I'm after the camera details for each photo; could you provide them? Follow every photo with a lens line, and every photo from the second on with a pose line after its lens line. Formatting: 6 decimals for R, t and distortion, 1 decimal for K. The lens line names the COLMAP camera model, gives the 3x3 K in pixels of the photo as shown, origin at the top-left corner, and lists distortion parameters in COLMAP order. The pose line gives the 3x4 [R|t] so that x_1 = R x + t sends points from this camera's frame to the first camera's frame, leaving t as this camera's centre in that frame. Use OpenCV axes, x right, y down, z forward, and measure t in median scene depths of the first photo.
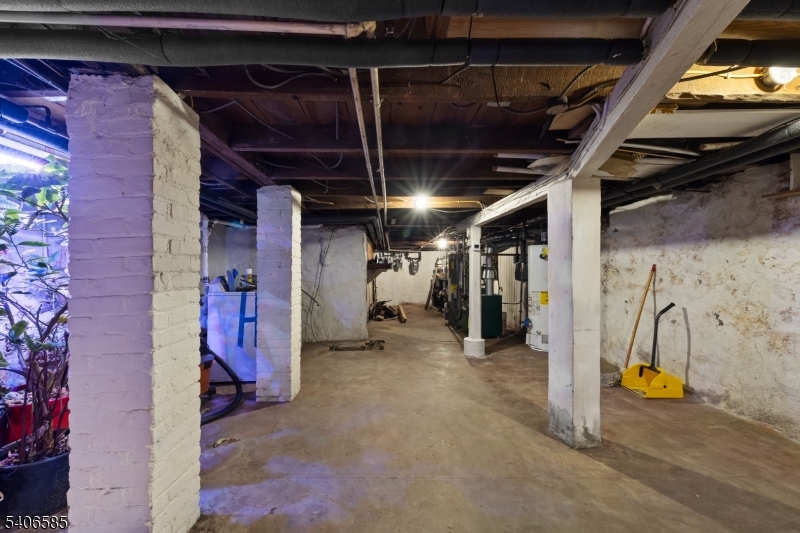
lens RADIAL K [[319.4, 0, 398.4], [0, 319.4, 266.9], [0, 0, 1]] dist [-0.001825, 0.000717]
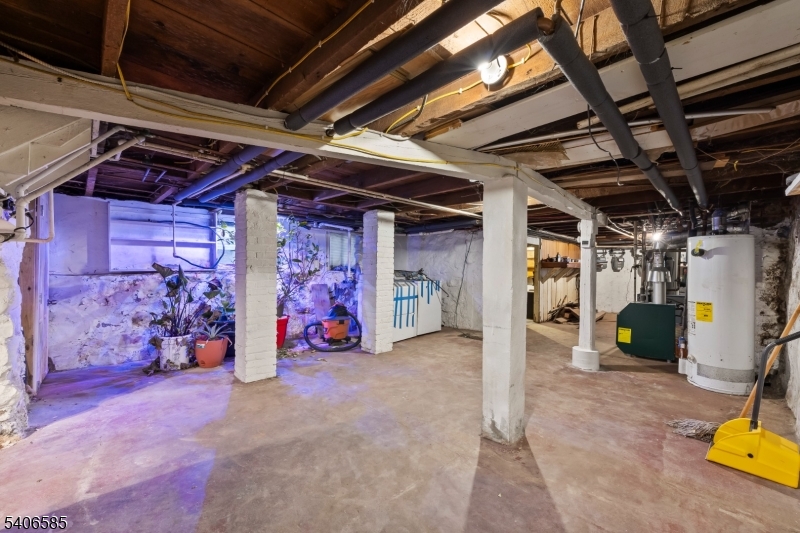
lens RADIAL K [[319.4, 0, 397.7], [0, 319.4, 265.7], [0, 0, 1]] dist [-0.001825, 0.000717]
pose [[0.687371, 0.009689, -0.726242, 0.985815], [-0.008762, 0.999949, 0.005048, -0.002652], [0.726253, 0.002893, 0.687421, 0.055028]]
